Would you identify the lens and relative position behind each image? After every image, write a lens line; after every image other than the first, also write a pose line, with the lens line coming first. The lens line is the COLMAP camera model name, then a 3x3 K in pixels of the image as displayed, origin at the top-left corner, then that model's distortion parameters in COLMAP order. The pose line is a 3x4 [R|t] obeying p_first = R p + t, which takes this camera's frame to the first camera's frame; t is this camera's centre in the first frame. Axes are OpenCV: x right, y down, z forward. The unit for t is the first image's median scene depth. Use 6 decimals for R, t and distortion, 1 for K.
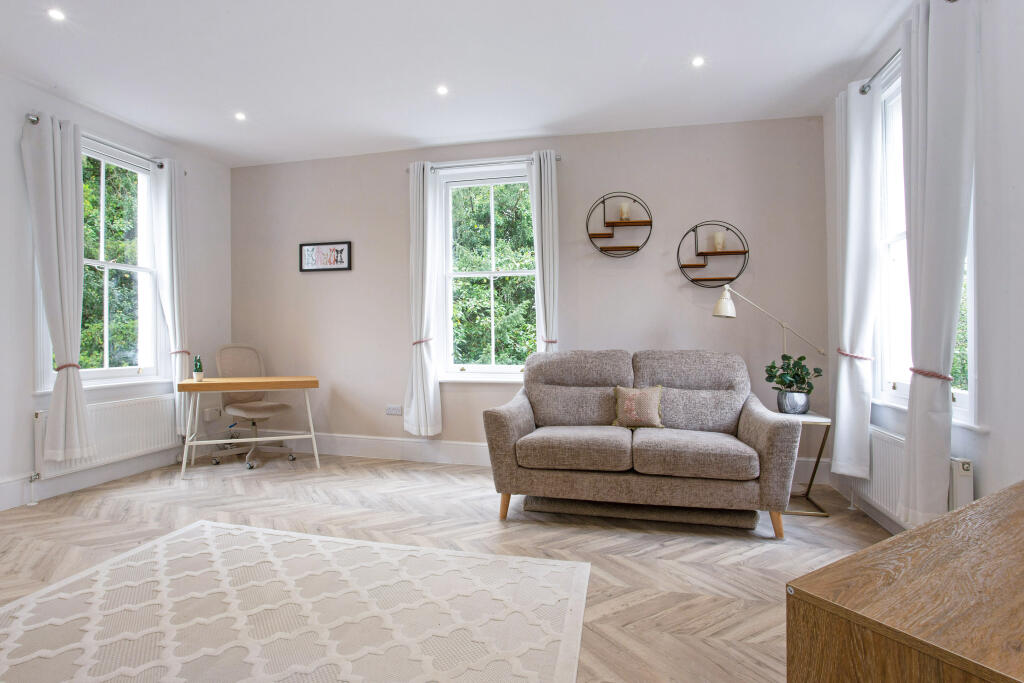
lens RADIAL K [[517.2, 0, 500.3], [0, 517.2, 321.4], [0, 0, 1]] dist [-0.068148, 0.027678]
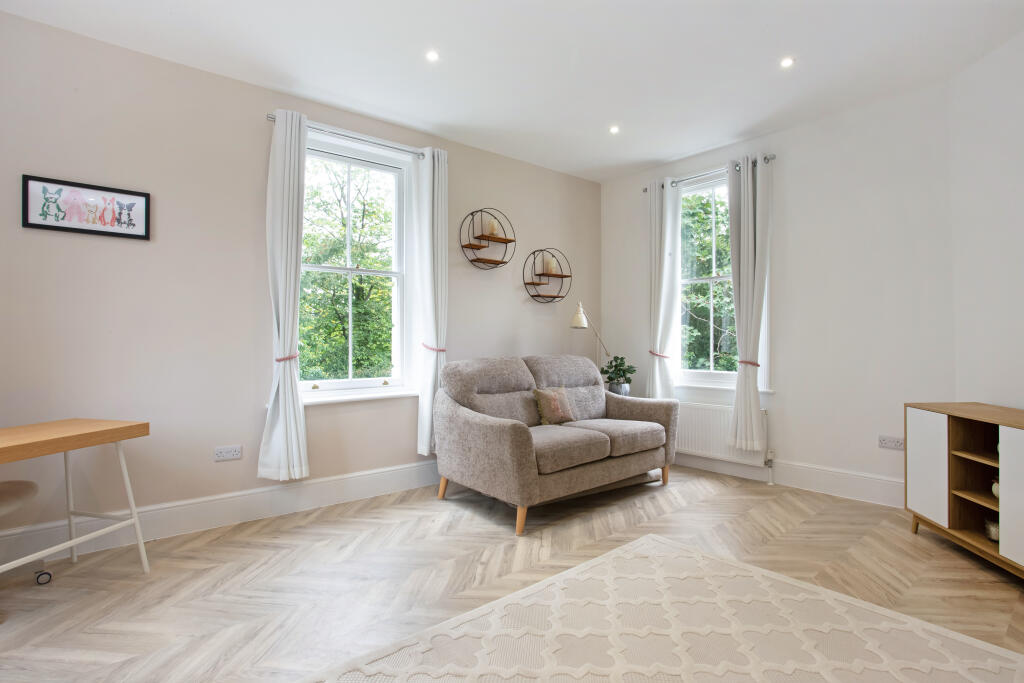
lens RADIAL K [[517.2, 0, 500.3], [0, 517.2, 321.4], [0, 0, 1]] dist [-0.068148, 0.027678]
pose [[0.591321, 0.025862, 0.806022, -0.691844], [-0.018947, 0.999655, -0.018175, 0.001867], [-0.806214, -0.004524, 0.591607, 0.392468]]
